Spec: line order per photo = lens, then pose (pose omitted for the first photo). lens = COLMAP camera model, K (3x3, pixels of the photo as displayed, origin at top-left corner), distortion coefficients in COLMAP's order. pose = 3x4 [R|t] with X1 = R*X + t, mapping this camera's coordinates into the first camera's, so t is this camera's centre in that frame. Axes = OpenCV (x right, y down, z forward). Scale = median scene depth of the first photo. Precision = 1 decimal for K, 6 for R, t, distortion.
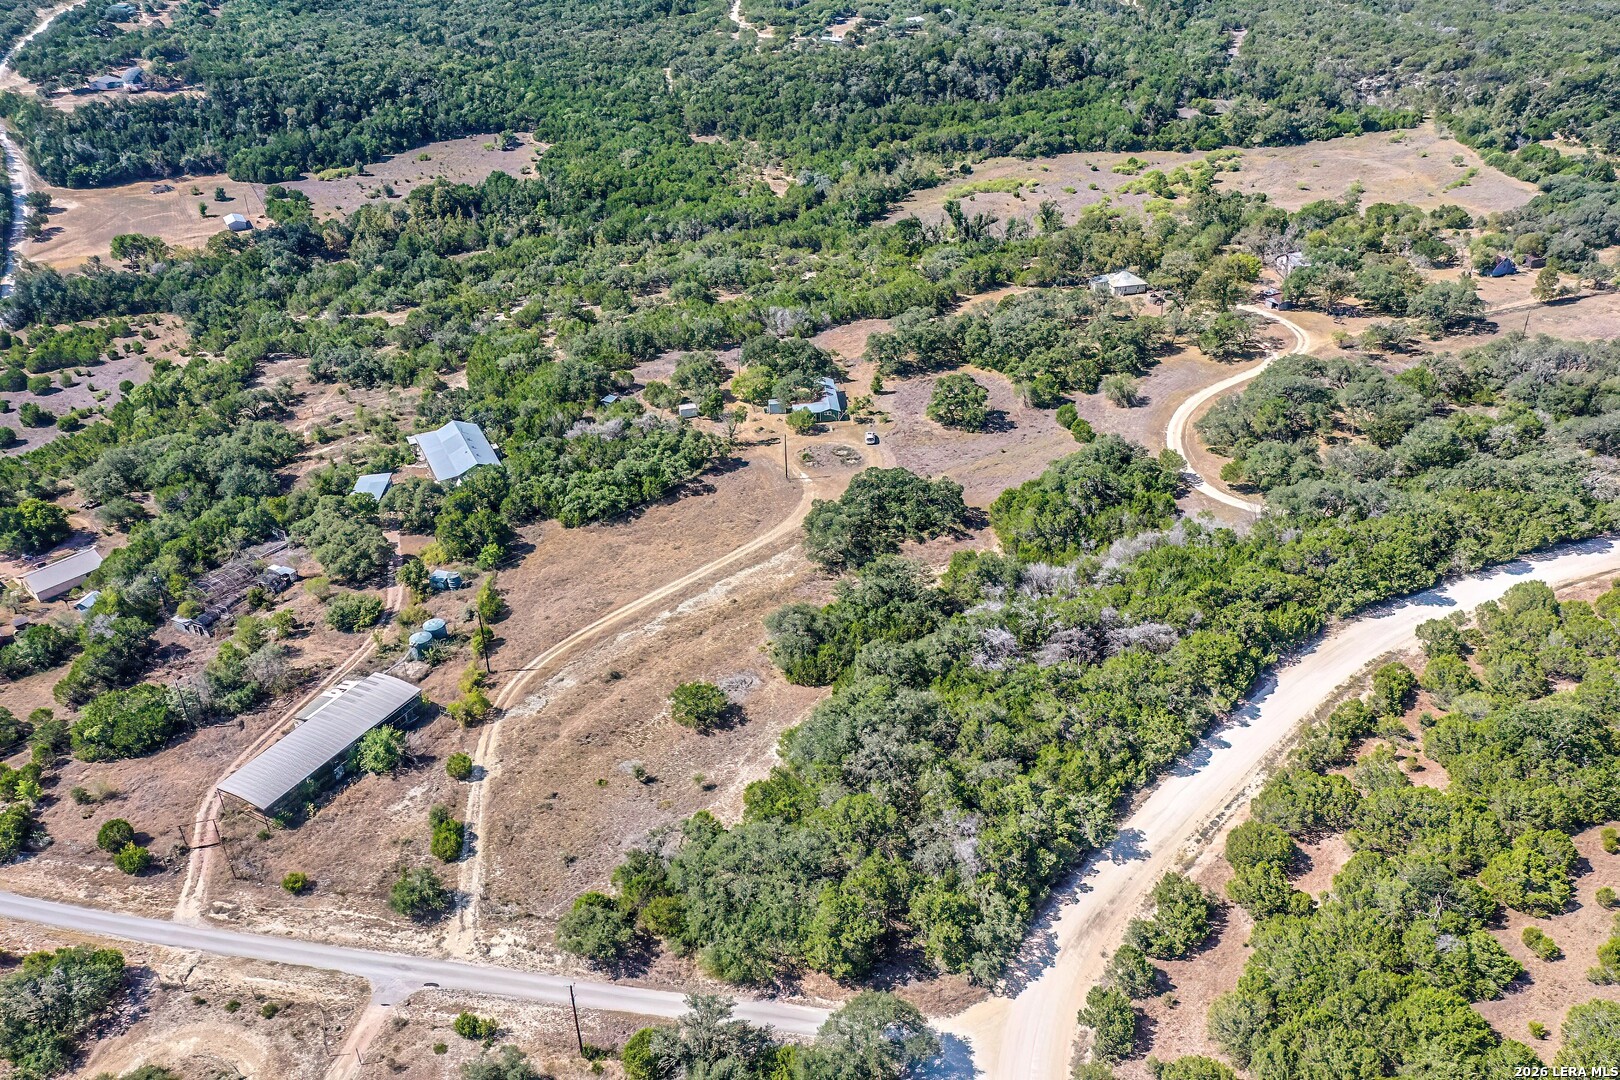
lens RADIAL K [[1309.8, 0, 810.4], [0, 1309.8, 540.3], [0, 0, 1]] dist [-0.005590, -0.000261]
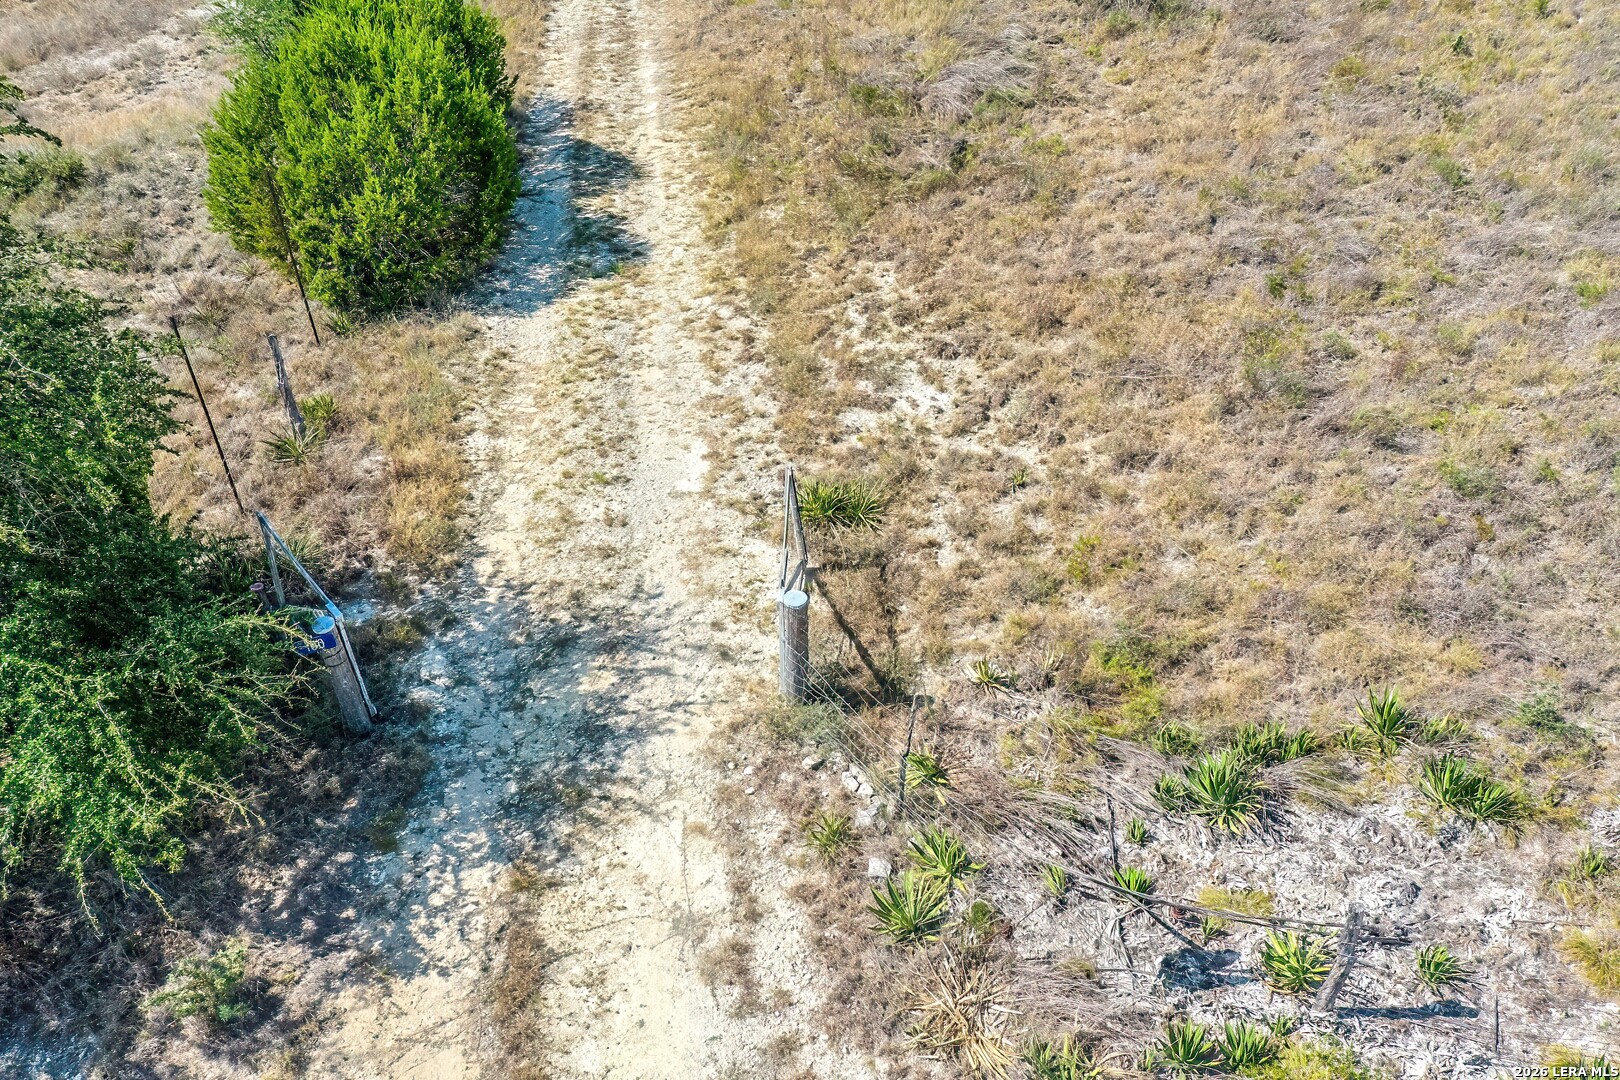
lens RADIAL K [[1309.8, 0, 809.5], [0, 1309.8, 539.9], [0, 0, 1]] dist [-0.005590, -0.000261]
pose [[0.998844, 0.019392, -0.043983, -0.235941], [-0.011037, 0.983091, 0.182787, 0.241741], [0.046784, -0.182090, 0.982168, 0.889181]]
